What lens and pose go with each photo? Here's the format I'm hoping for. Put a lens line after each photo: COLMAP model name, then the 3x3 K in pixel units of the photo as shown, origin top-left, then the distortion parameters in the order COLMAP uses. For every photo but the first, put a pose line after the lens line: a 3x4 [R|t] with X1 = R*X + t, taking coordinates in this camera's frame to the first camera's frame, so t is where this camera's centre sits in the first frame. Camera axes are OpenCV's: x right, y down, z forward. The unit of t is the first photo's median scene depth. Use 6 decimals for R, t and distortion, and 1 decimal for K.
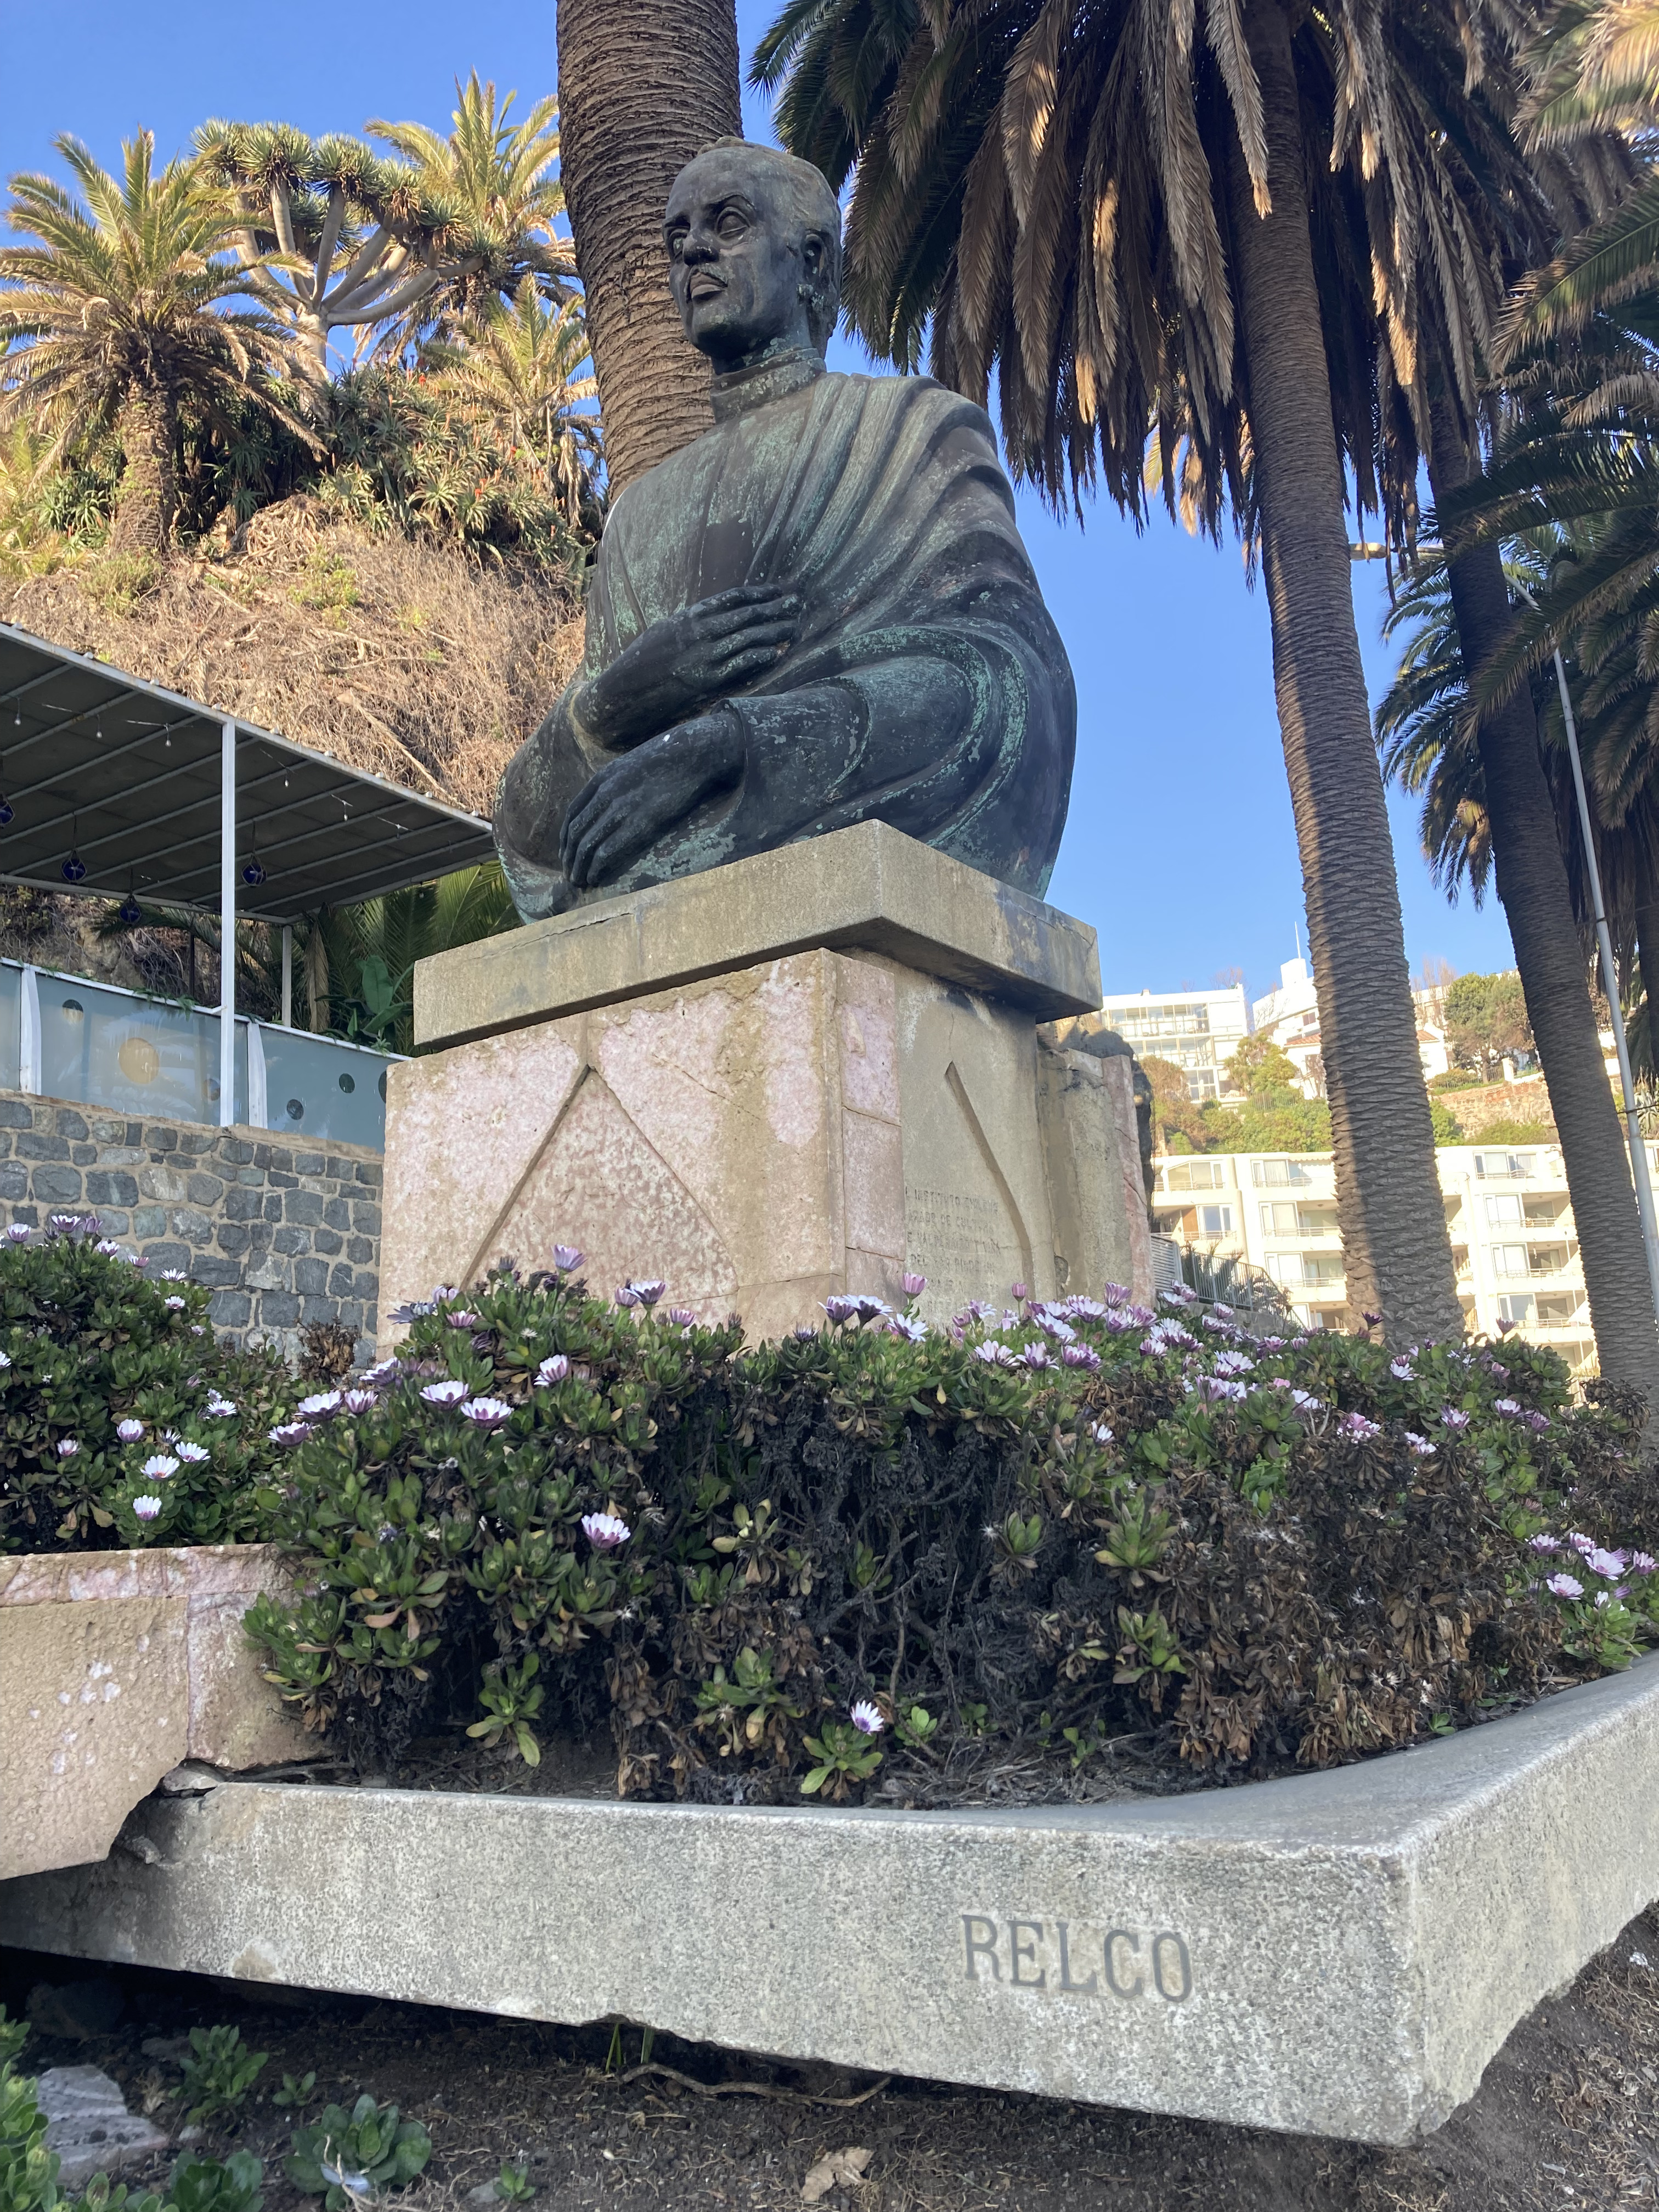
lens RADIAL K [[1803.7, 0, 829.5], [0, 1803.7, 1106.0], [0, 0, 1]] dist [0.026595, 0.000883]
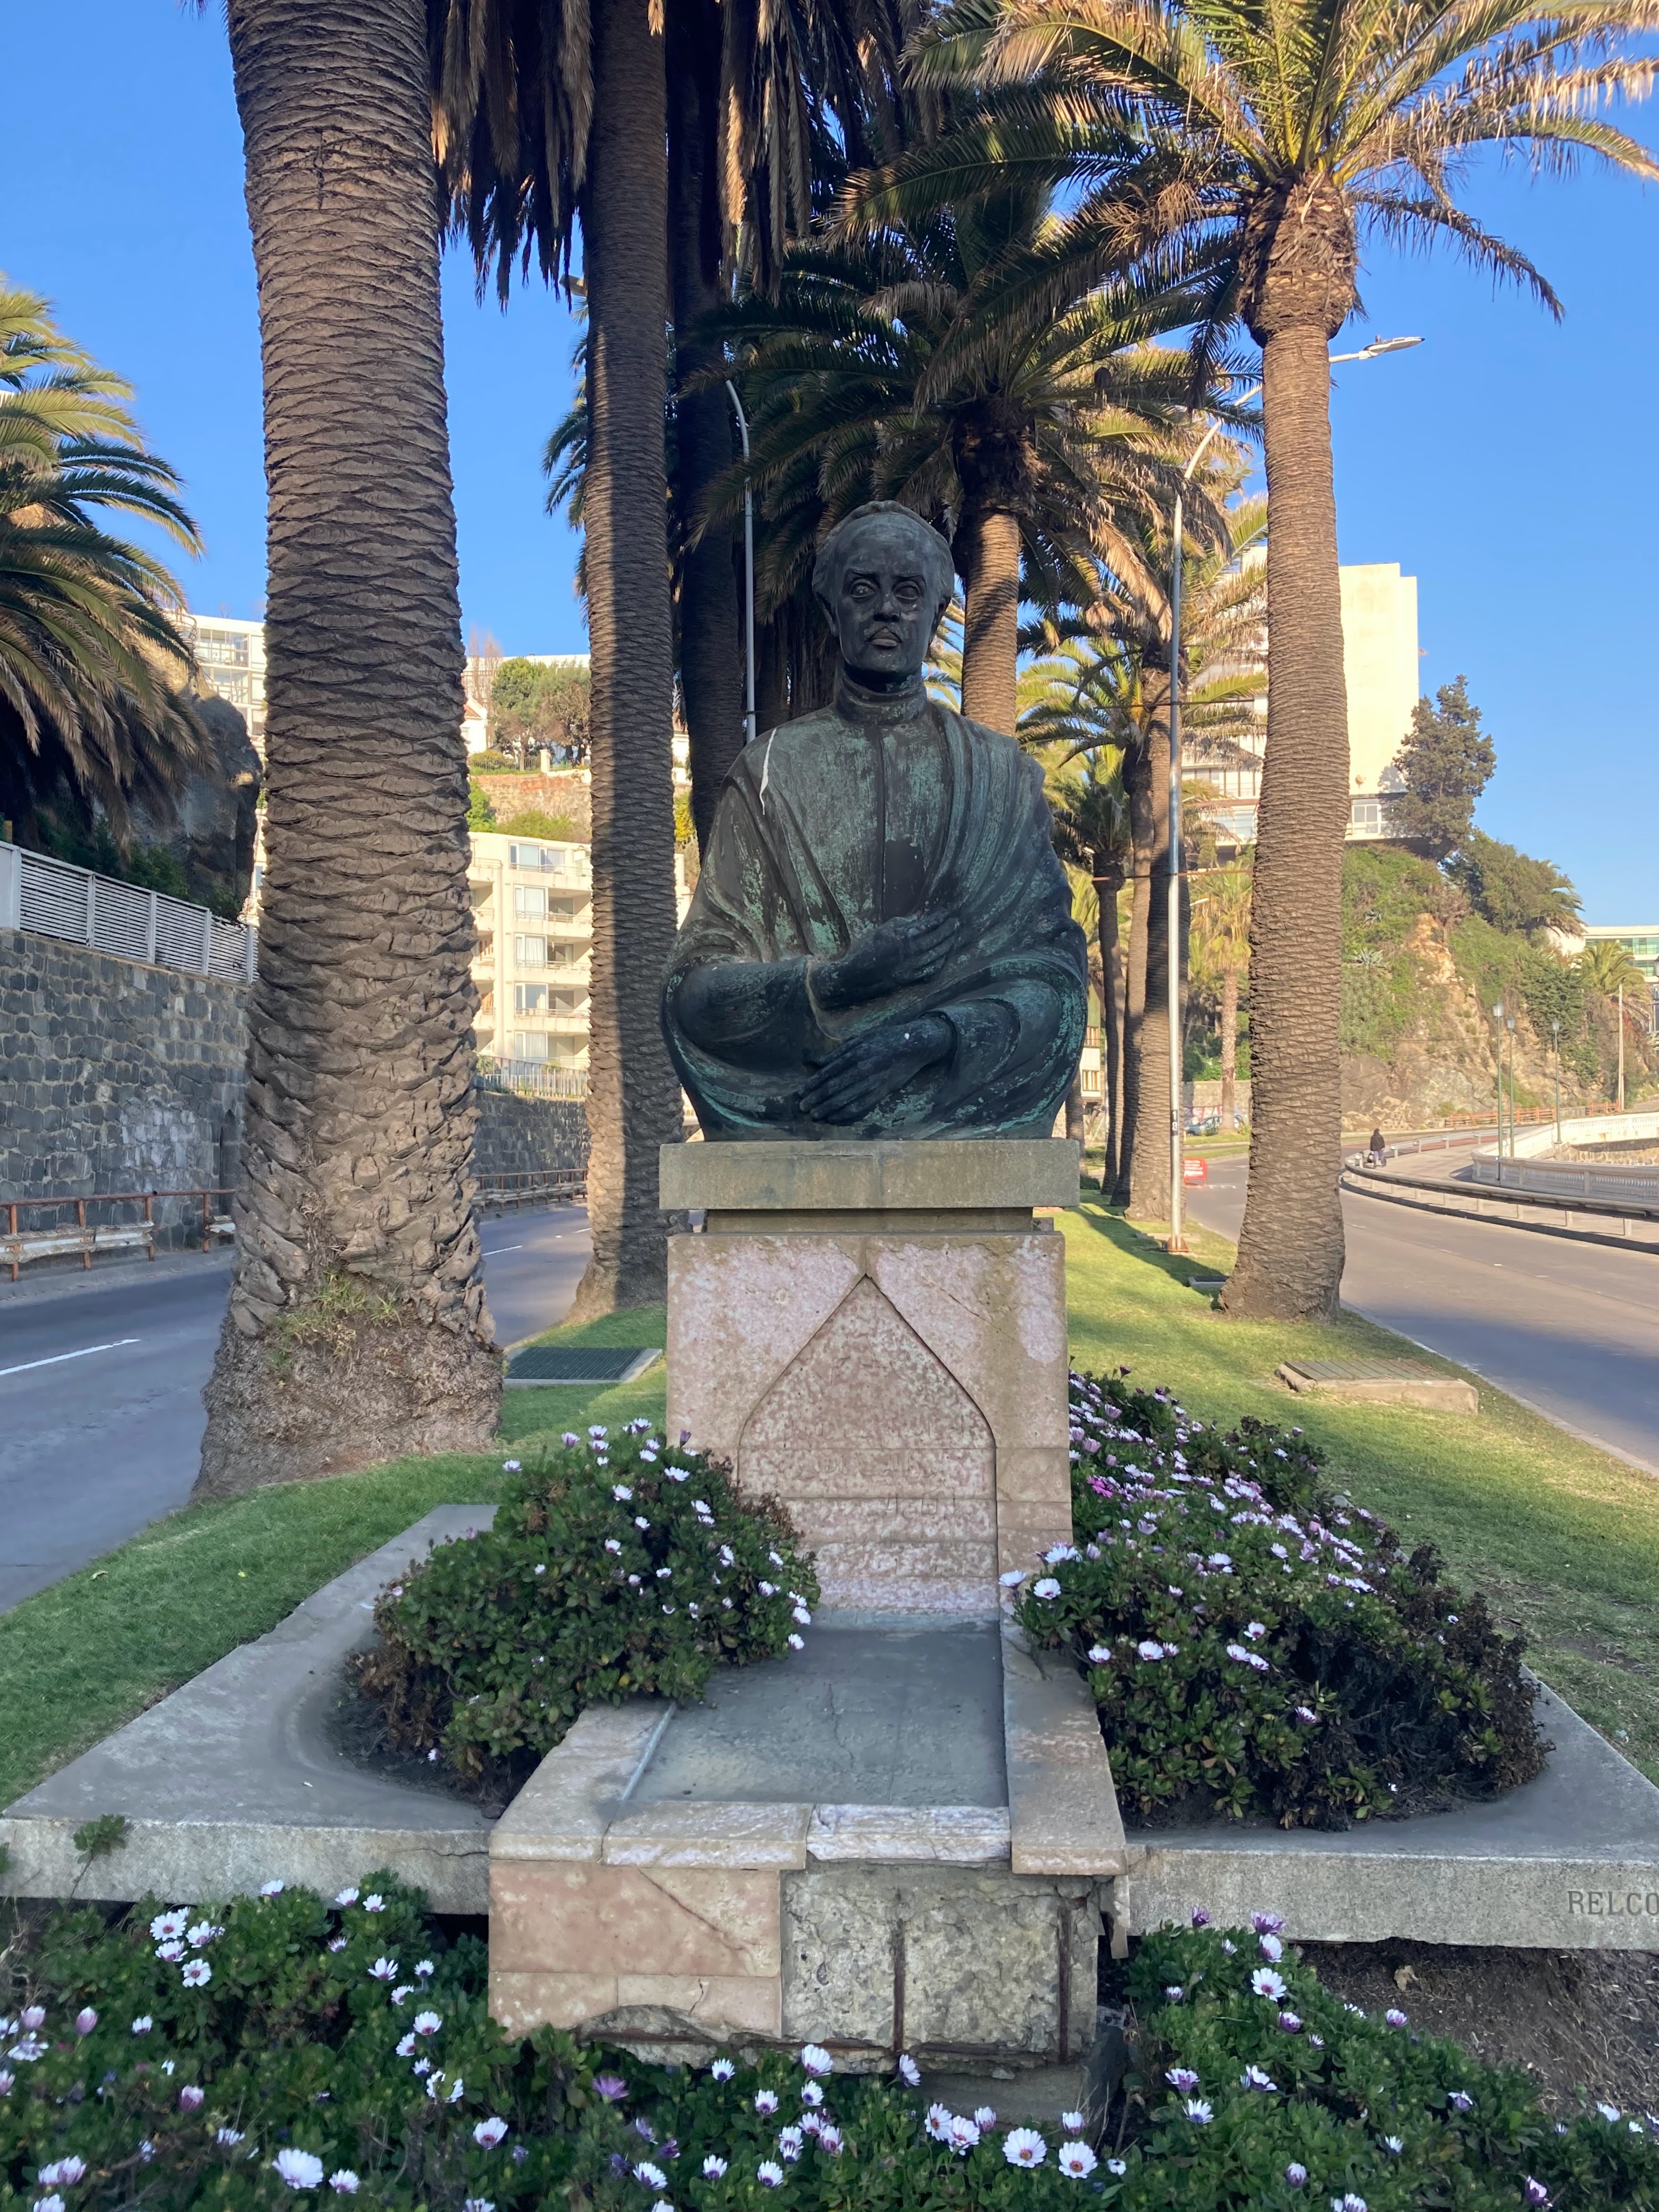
lens RADIAL K [[1888.0, 0, 805.8], [0, 1888.0, 1072.7], [0, 0, 1]] dist [0.019695, 0.005306]
pose [[0.855642, 0.064674, 0.513511, -0.106110], [-0.154416, 0.978875, 0.134013, -0.041586], [-0.493996, -0.193962, 0.847553, -0.026570]]
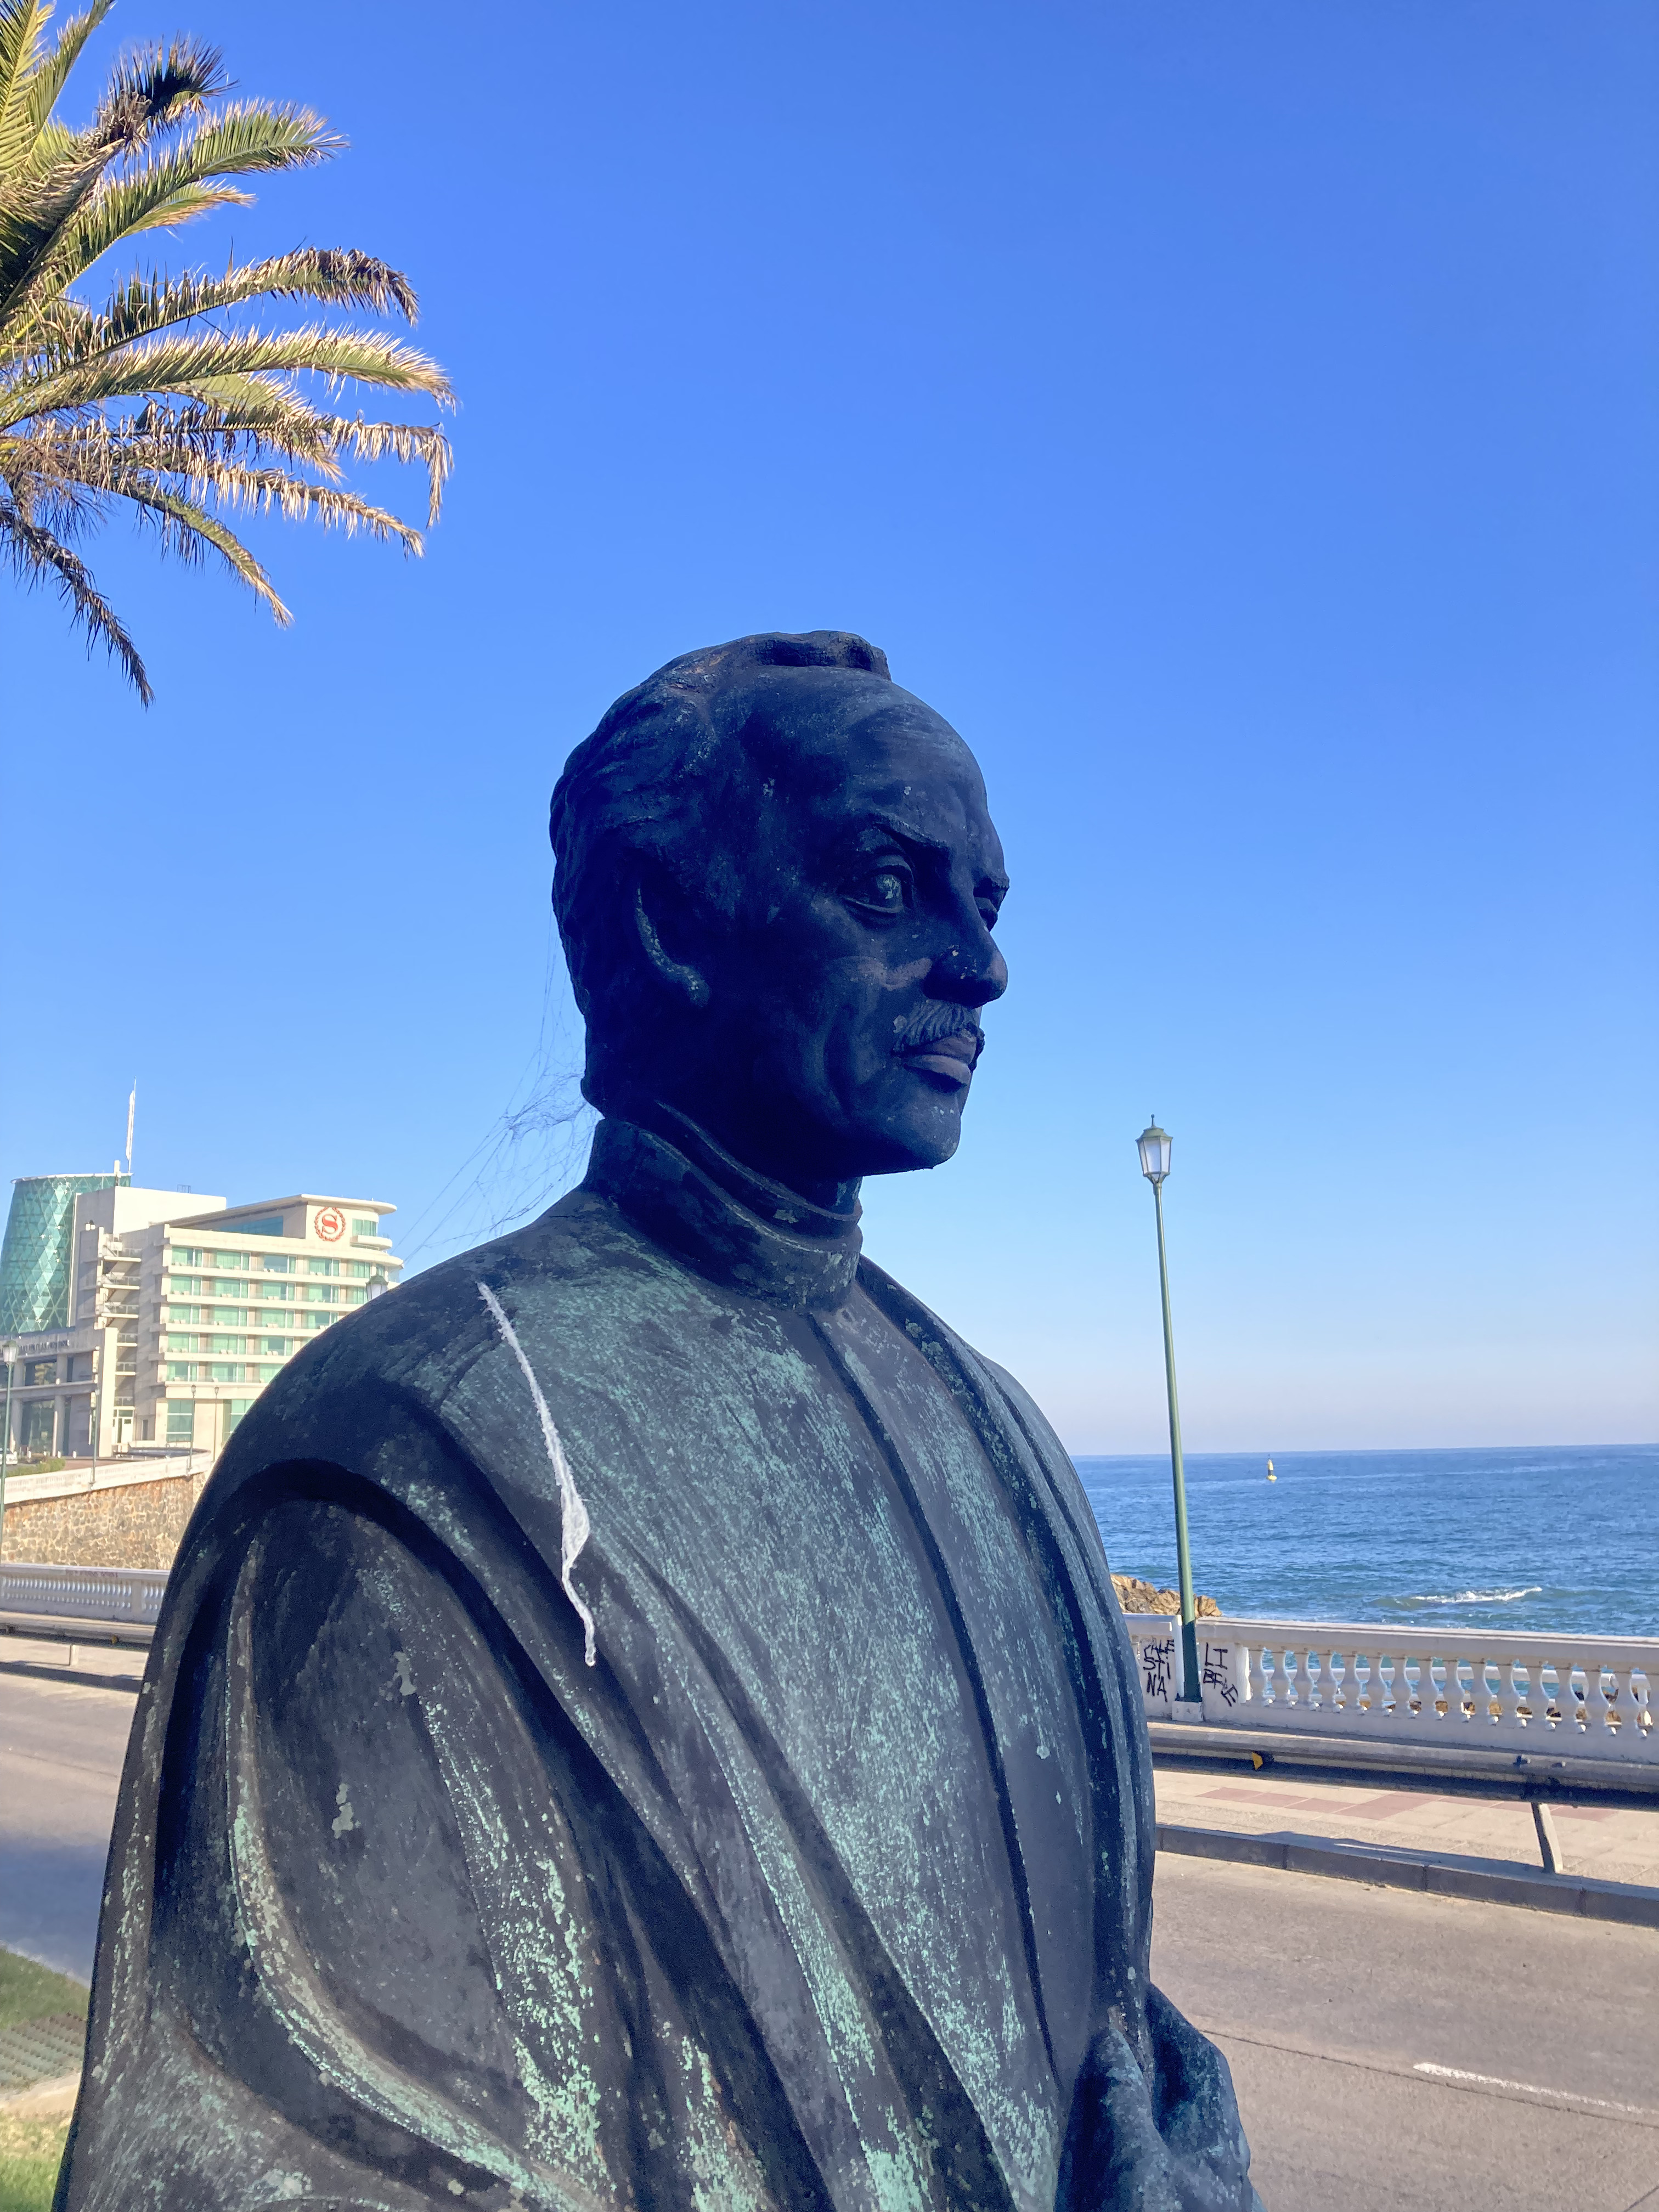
lens RADIAL K [[1803.7, 0, 829.5], [0, 1803.7, 1106.0], [0, 0, 1]] dist [0.026595, 0.000883]
pose [[0.133395, 0.247381, 0.959692, -0.060981], [-0.217757, 0.951998, -0.215130, -0.045623], [-0.966844, -0.180282, 0.180861, 0.125280]]
